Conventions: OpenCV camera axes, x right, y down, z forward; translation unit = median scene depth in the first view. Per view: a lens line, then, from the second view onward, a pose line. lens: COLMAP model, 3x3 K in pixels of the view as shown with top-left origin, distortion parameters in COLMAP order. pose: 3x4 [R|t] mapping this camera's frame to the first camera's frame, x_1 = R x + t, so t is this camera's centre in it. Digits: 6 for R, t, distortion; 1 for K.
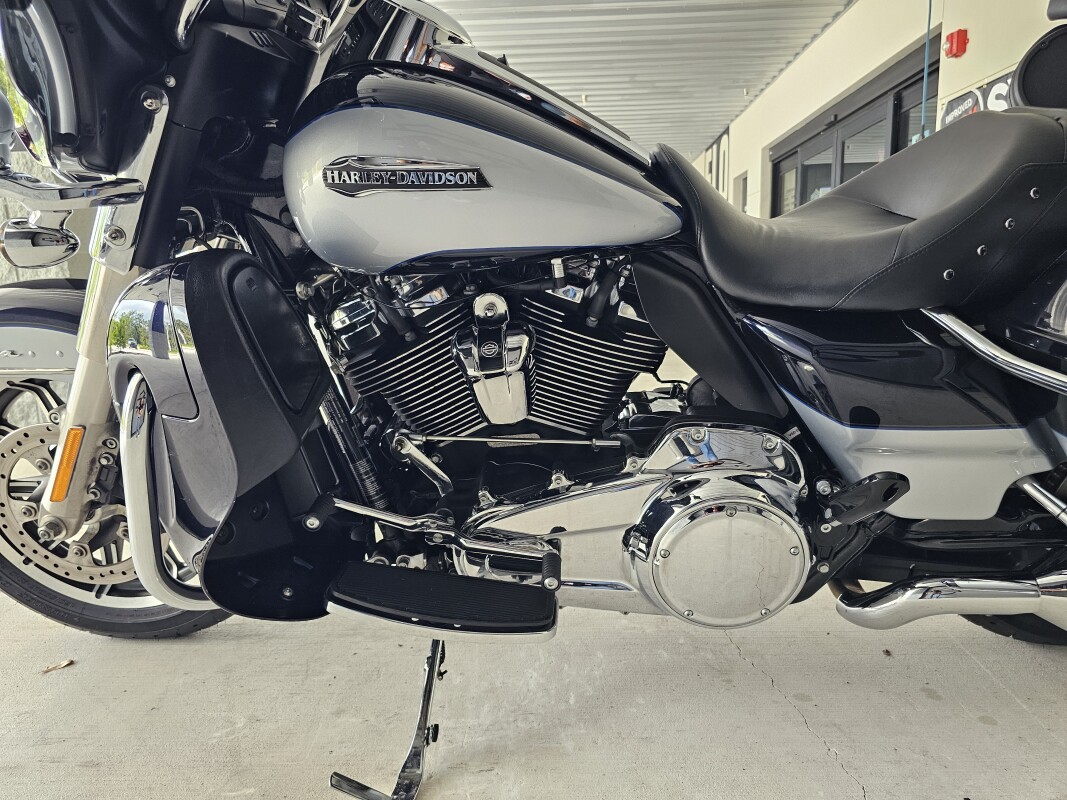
lens RADIAL K [[711.9, 0, 531.1], [0, 711.9, 414.5], [0, 0, 1]] dist [0.028144, -0.036859]
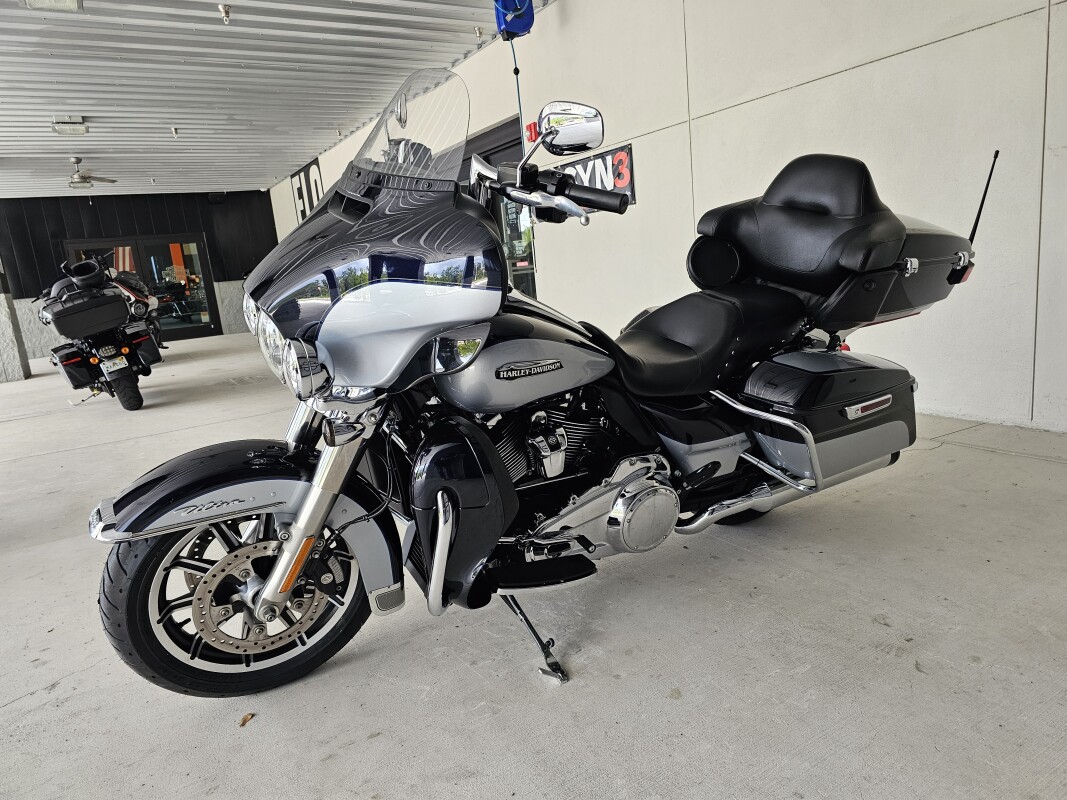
lens RADIAL K [[711.9, 0, 531.1], [0, 711.9, 414.5], [0, 0, 1]] dist [0.028144, -0.036859]
pose [[0.835371, -0.166928, 0.523728, -1.001019], [0.171546, 0.984359, 0.040122, -0.223731], [-0.522233, 0.056327, 0.850941, -0.584286]]
